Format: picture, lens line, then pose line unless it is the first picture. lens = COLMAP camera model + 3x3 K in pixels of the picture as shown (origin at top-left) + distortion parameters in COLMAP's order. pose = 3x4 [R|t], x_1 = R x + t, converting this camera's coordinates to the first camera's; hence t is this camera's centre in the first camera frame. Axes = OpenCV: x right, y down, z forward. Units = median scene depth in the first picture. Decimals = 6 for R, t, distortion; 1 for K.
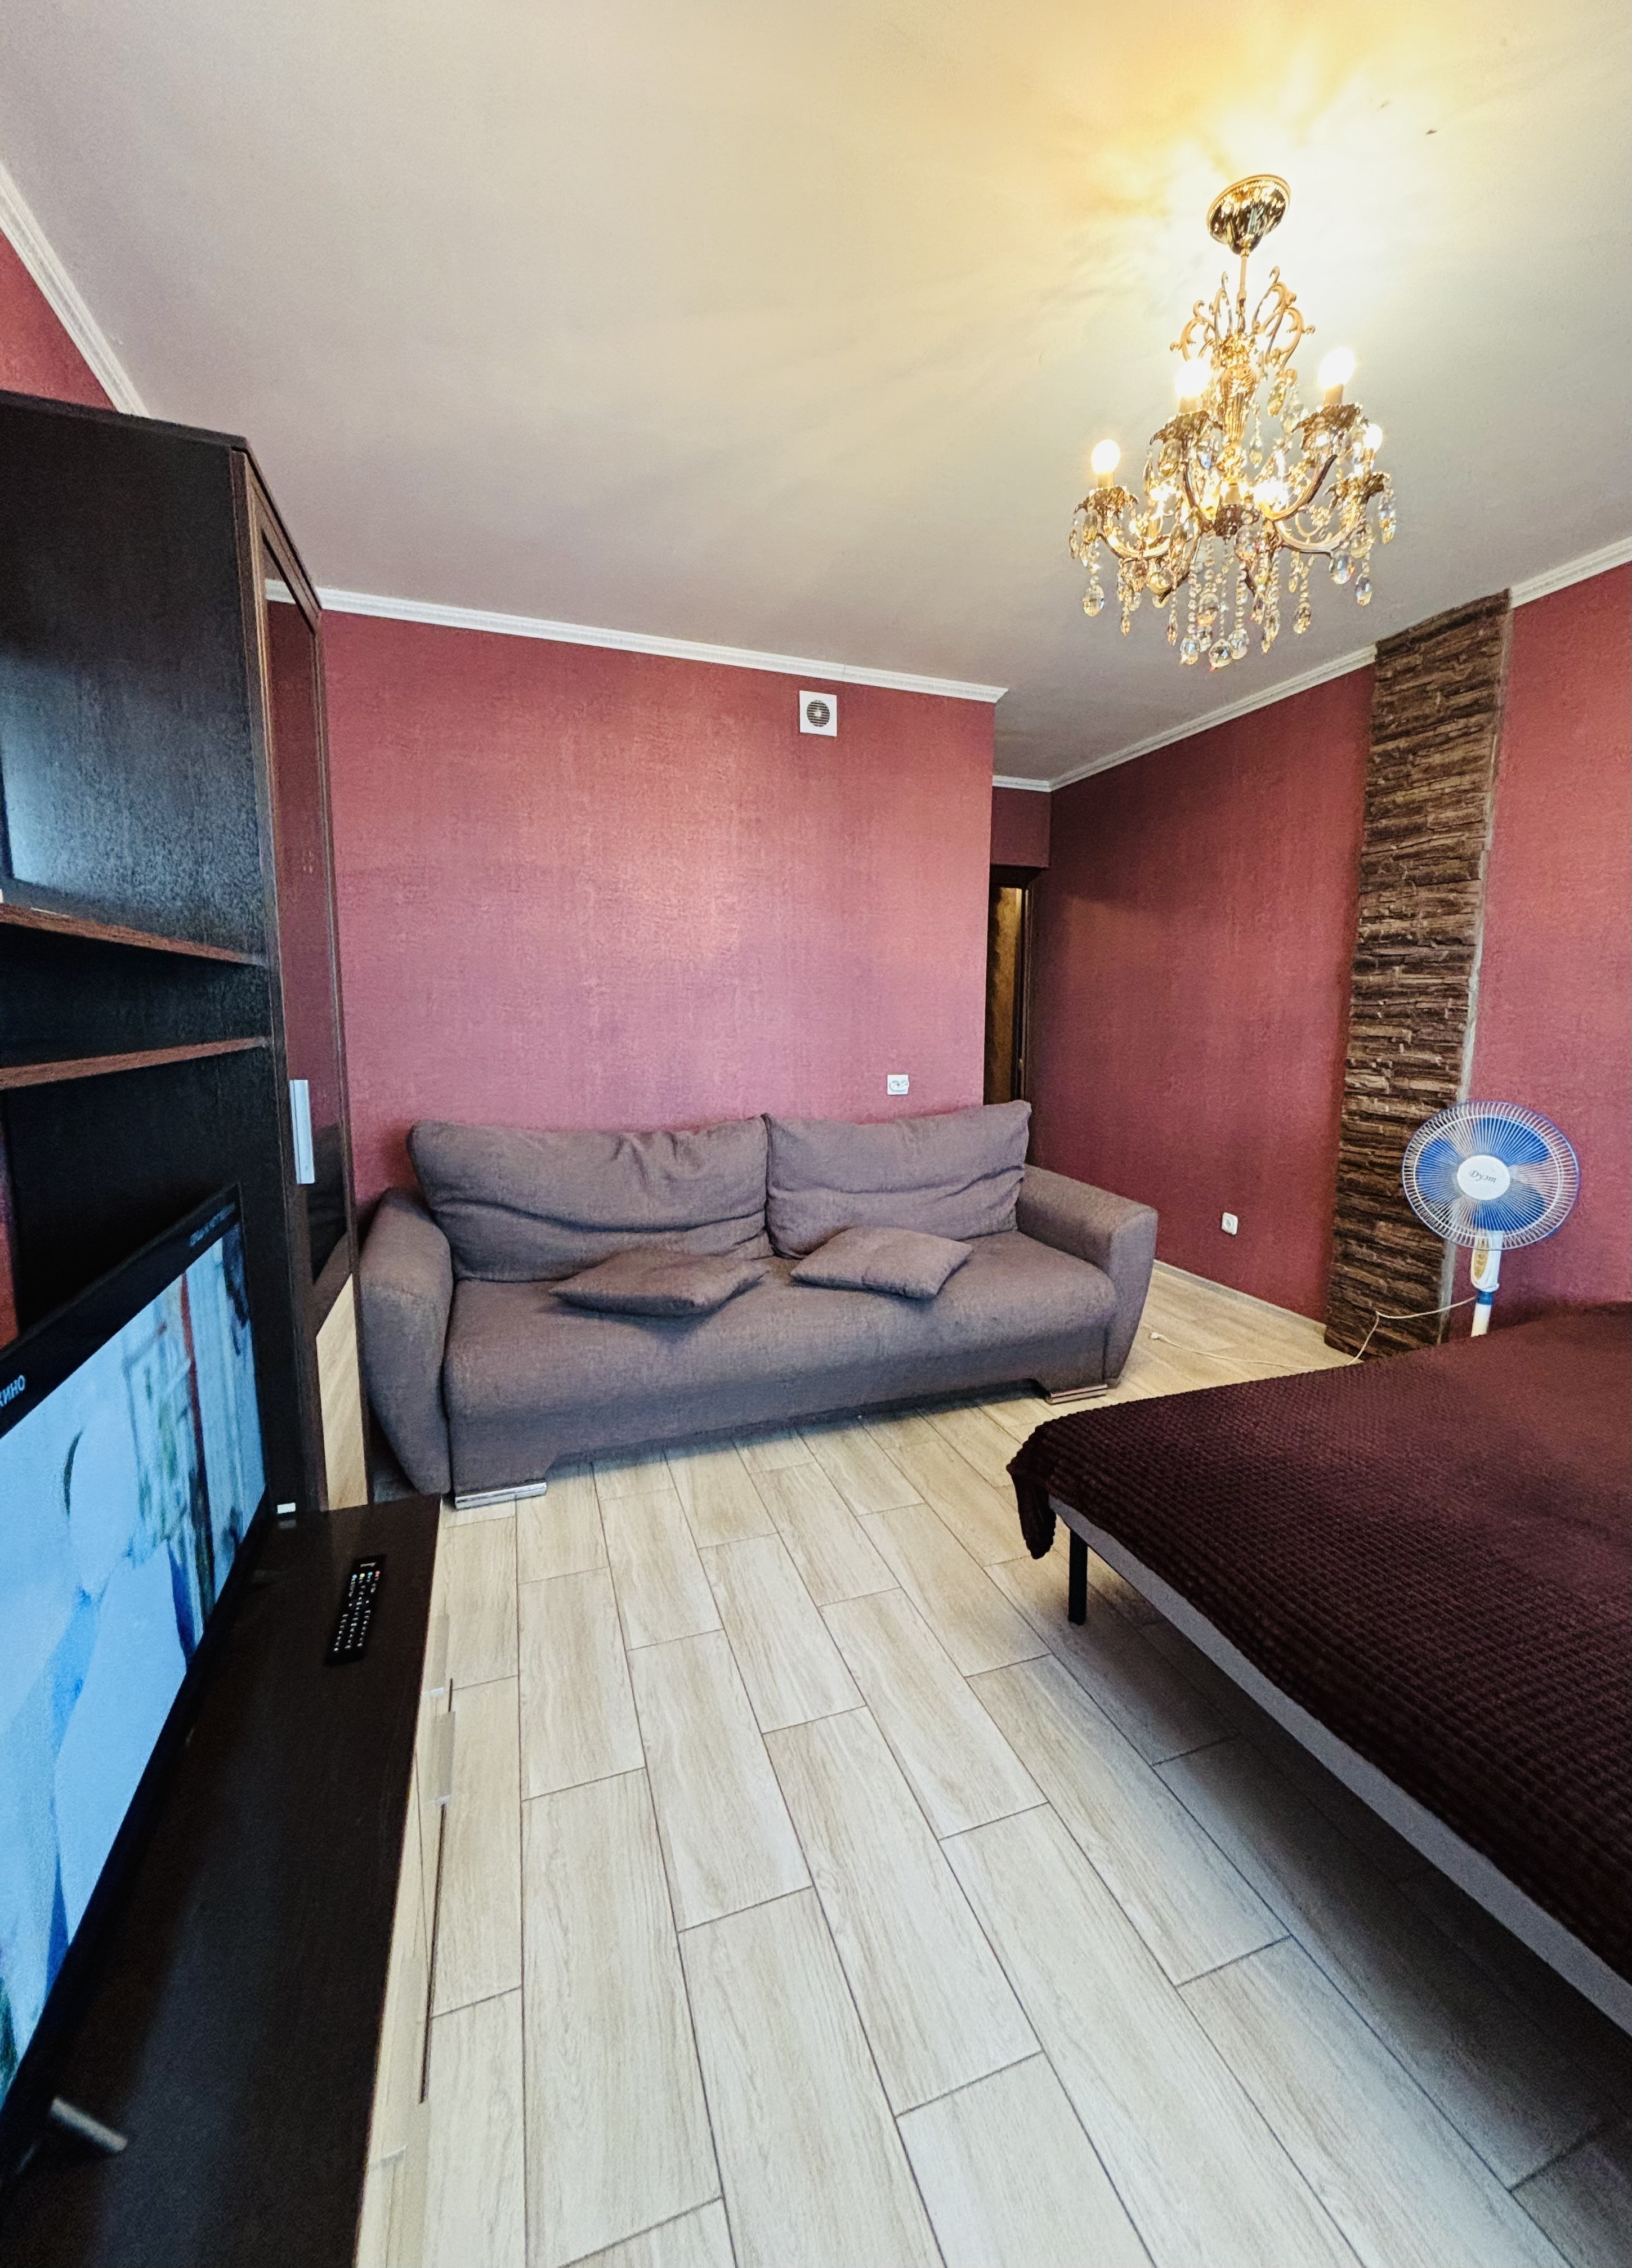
lens RADIAL K [[925.4, 0, 865.3], [0, 925.4, 1128.5], [0, 0, 1]] dist [0.017200, 0.000213]
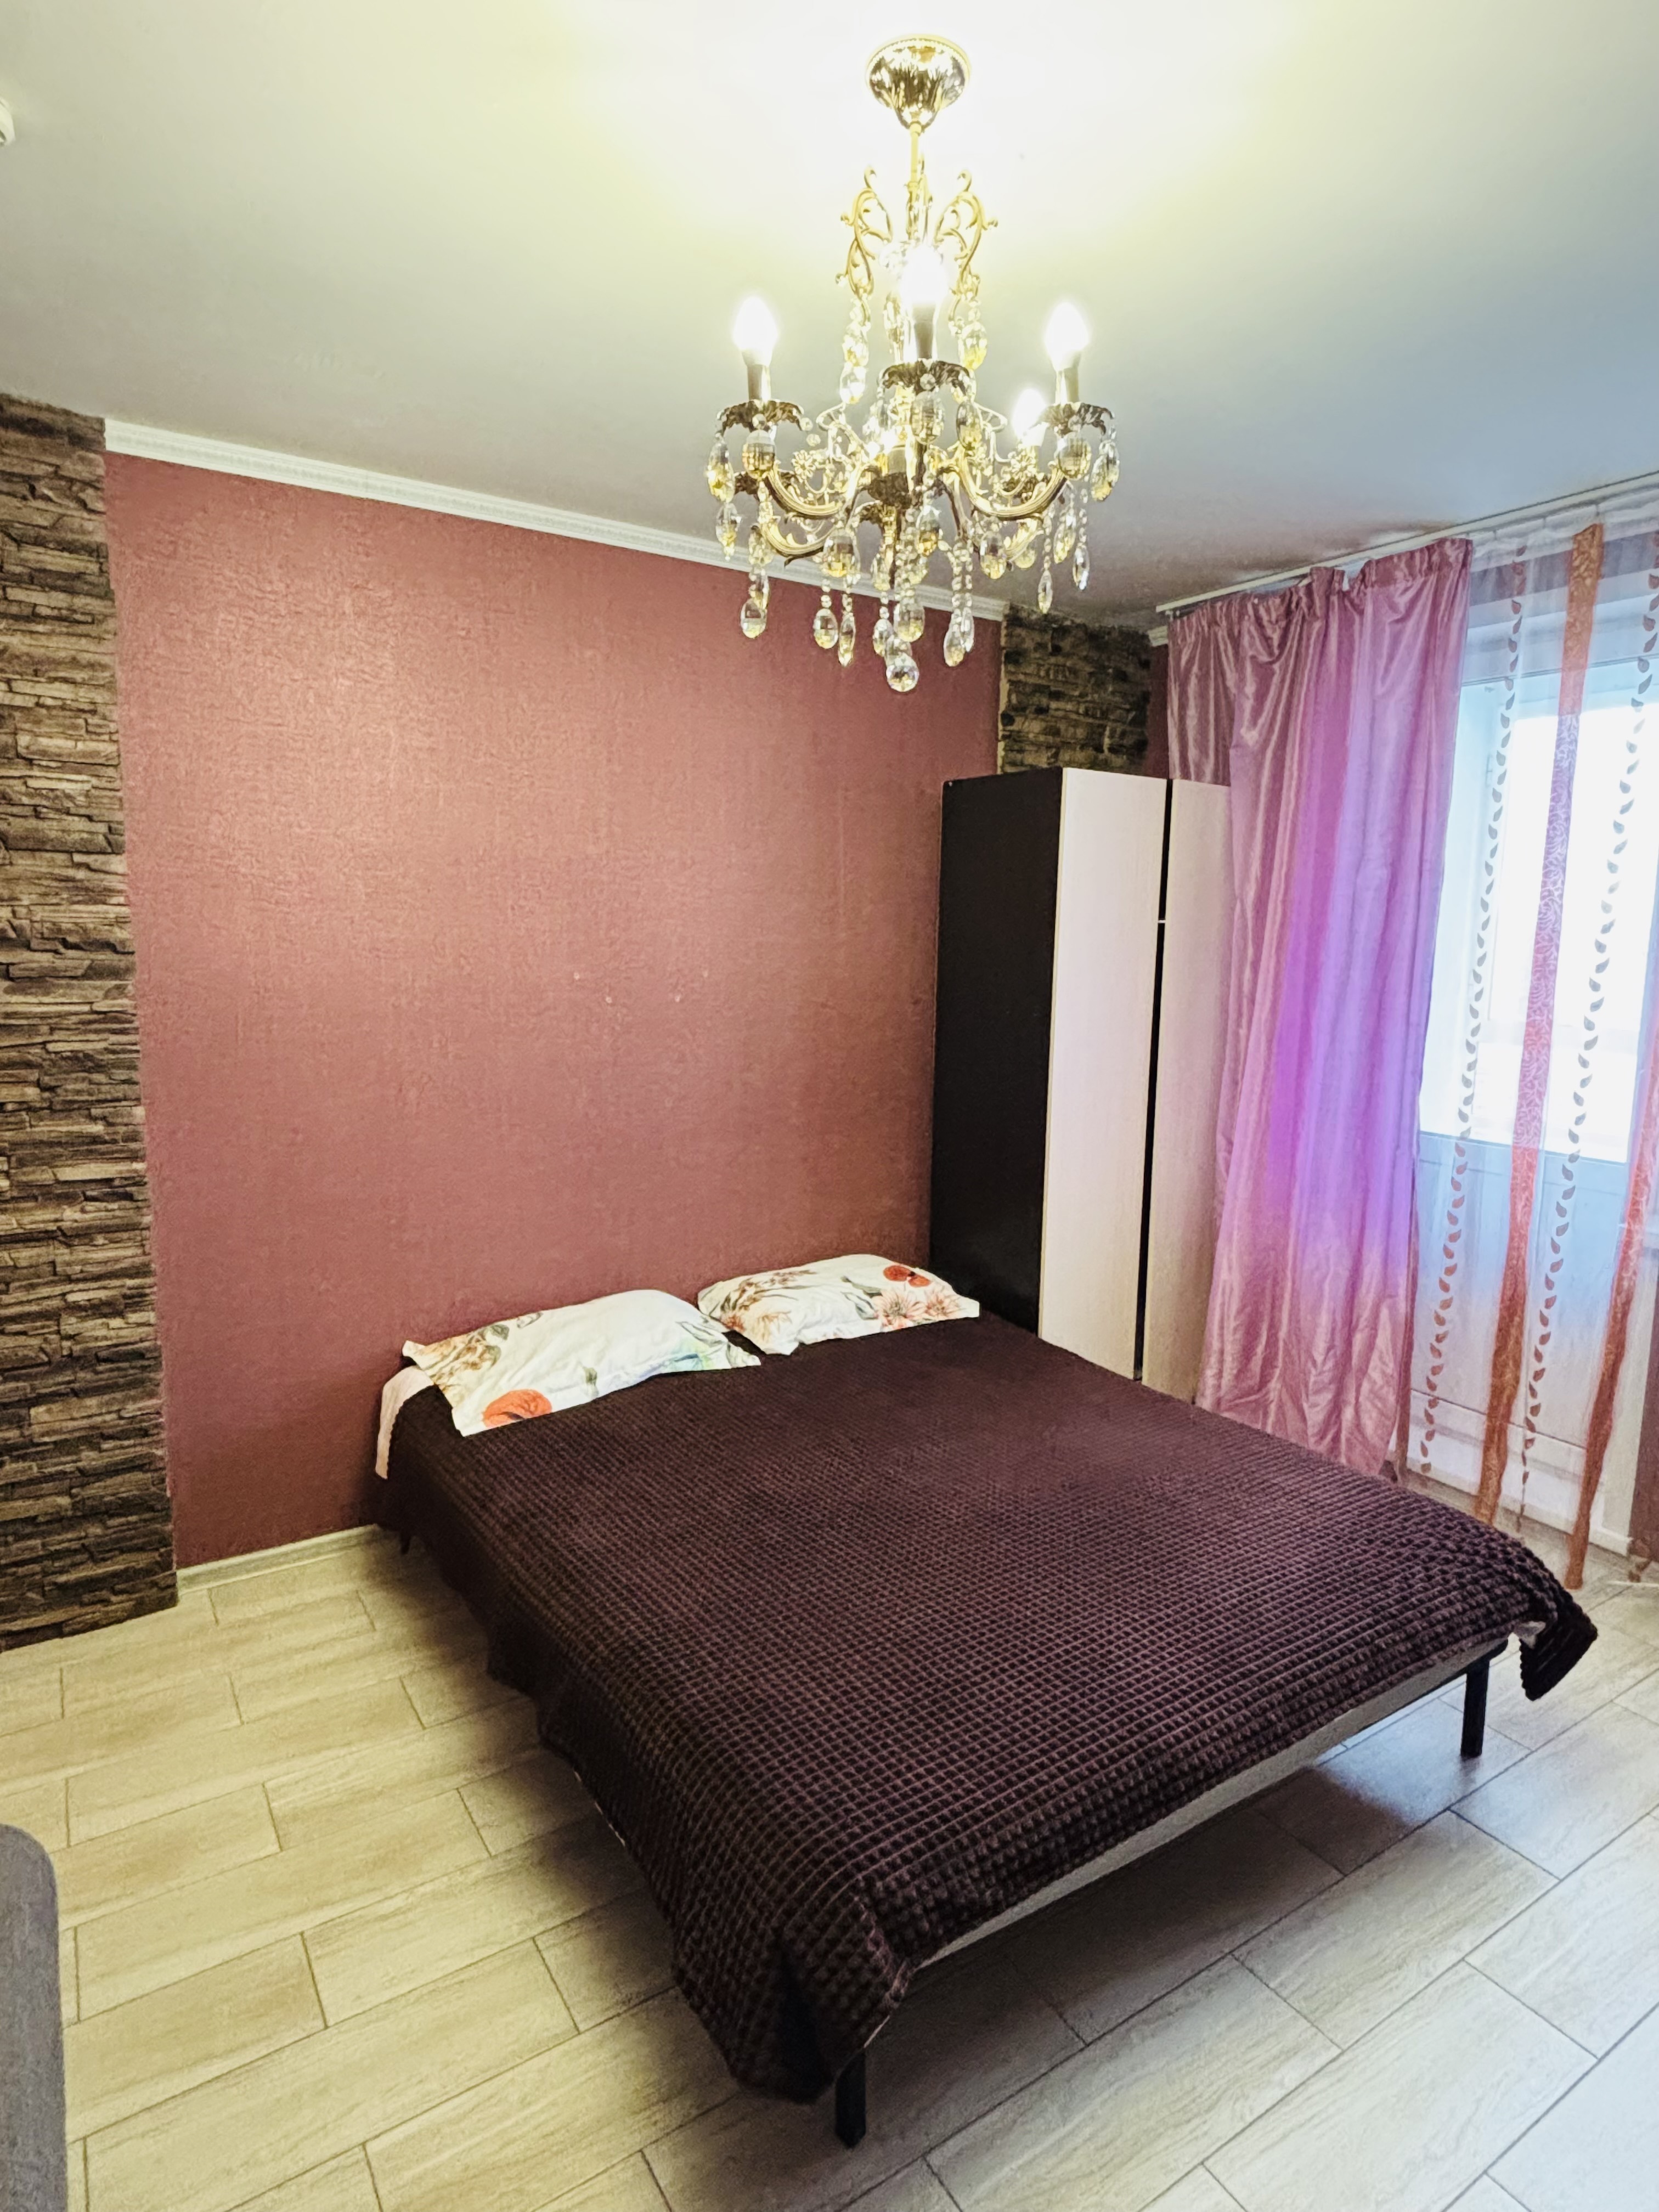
lens RADIAL K [[1241.1, 0, 829.5], [0, 1241.1, 1106.0], [0, 0, 1]] dist [0.009807, 0.001169]
pose [[-0.200569, -0.157532, 0.966931, -0.302087], [0.109943, 0.977133, 0.181999, -0.186946], [-0.973491, 0.142811, -0.178663, 0.654758]]
